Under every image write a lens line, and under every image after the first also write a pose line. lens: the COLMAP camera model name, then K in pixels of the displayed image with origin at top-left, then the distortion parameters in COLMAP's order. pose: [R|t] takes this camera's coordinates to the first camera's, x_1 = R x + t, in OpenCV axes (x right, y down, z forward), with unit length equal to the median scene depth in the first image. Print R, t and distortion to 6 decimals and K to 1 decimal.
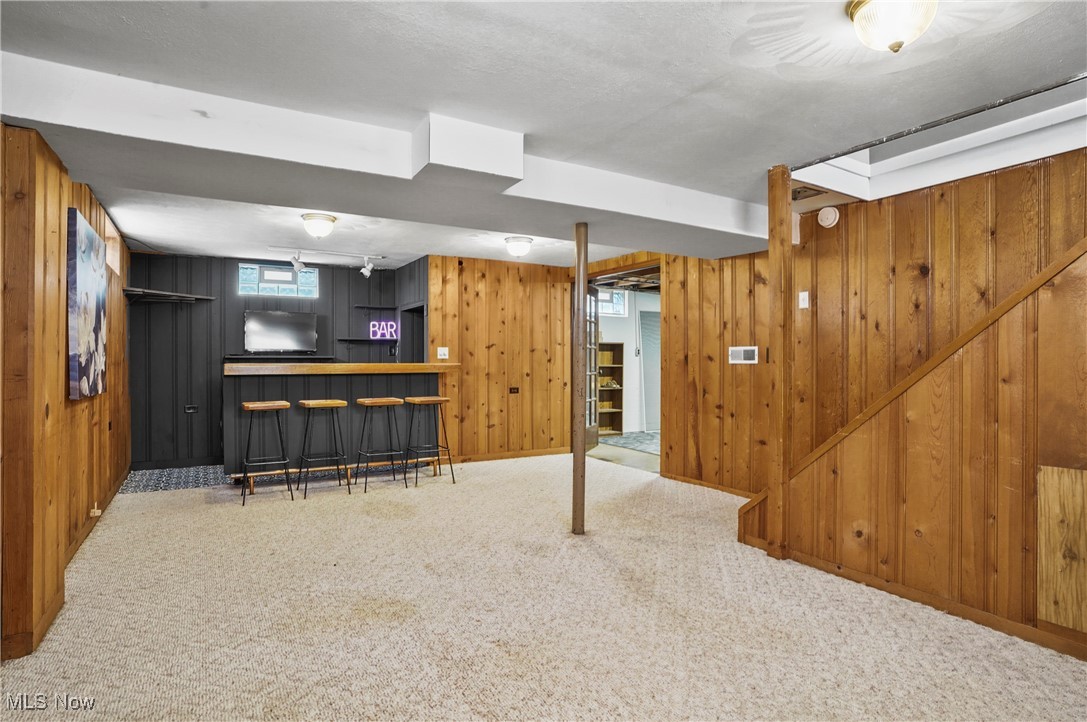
lens RADIAL K [[567.2, 0, 541.7], [0, 567.2, 359.7], [0, 0, 1]] dist [-0.022785, 0.002033]
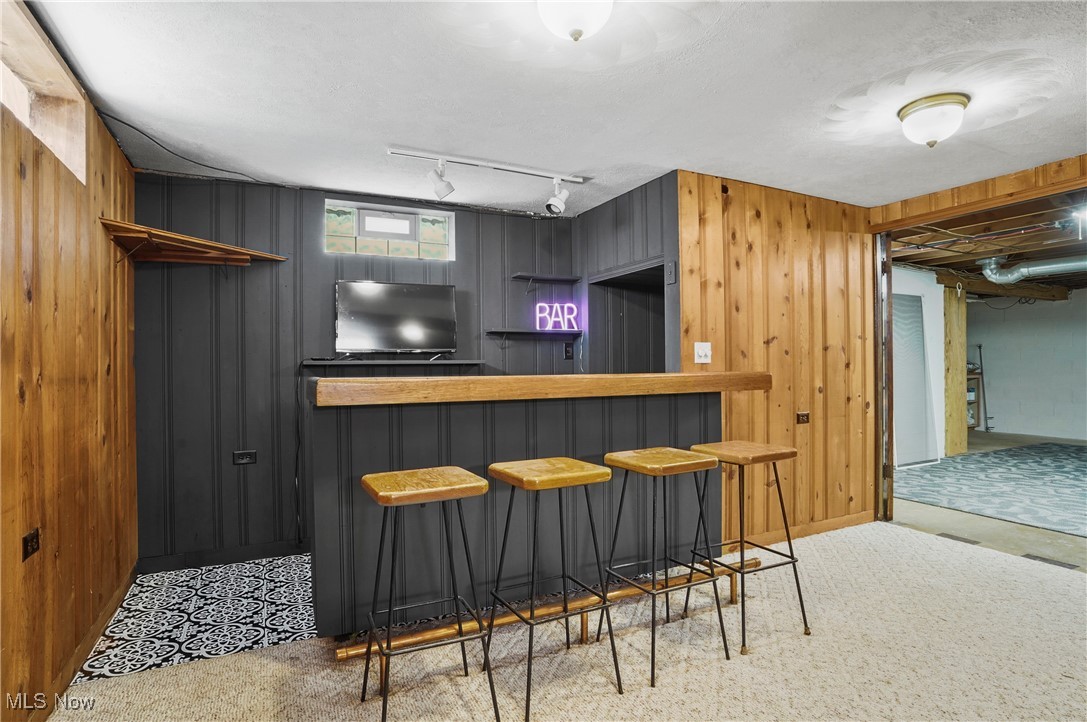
lens RADIAL K [[567.2, 0, 570.9], [0, 567.2, 365.7], [0, 0, 1]] dist [-0.022785, 0.002033]
pose [[0.999153, -0.005951, -0.040729, -0.266664], [0.006058, 0.999979, 0.002508, -0.001554], [0.040713, -0.002753, 0.999167, 0.438678]]
